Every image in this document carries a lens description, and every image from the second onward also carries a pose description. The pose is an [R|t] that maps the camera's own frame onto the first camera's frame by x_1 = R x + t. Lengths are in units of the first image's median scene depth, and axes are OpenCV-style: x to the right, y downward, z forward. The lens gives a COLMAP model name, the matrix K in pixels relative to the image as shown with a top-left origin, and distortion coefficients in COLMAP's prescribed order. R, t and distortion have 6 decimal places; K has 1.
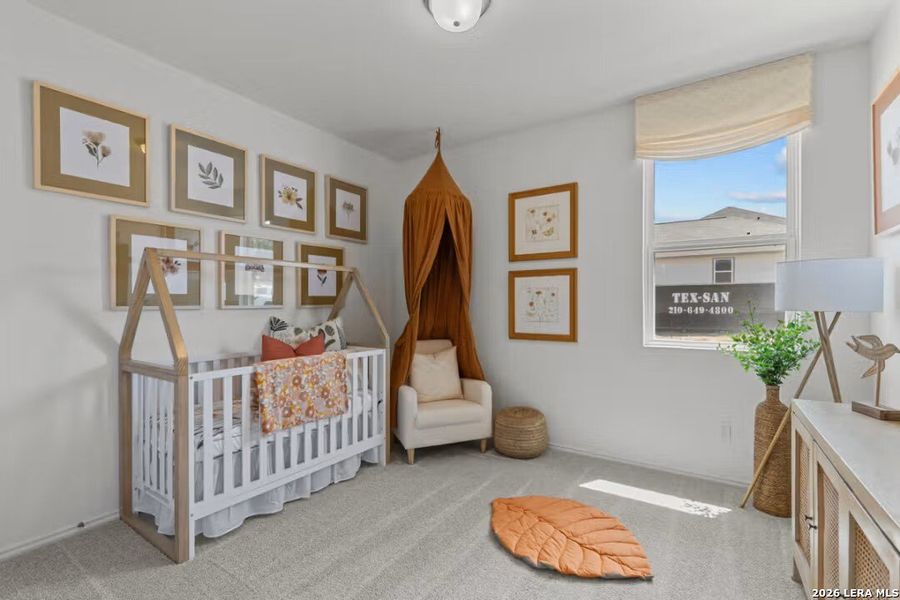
lens RADIAL K [[400.7, 0, 450.0], [0, 400.7, 300.0], [0, 0, 1]] dist [-0.001630, -0.000200]
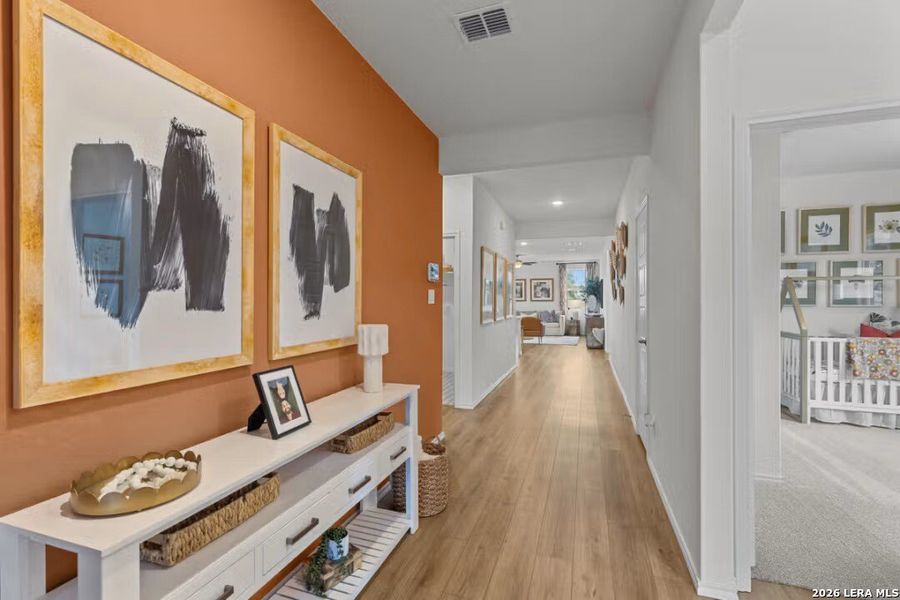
lens RADIAL K [[400.7, 0, 450.0], [0, 400.7, 300.0], [0, 0, 1]] dist [-0.001630, -0.000200]
pose [[0.248492, 0.009171, -0.968591, 0.780351], [0.003396, 0.999941, 0.010339, -0.032903], [0.968628, -0.005858, 0.248446, -1.143369]]
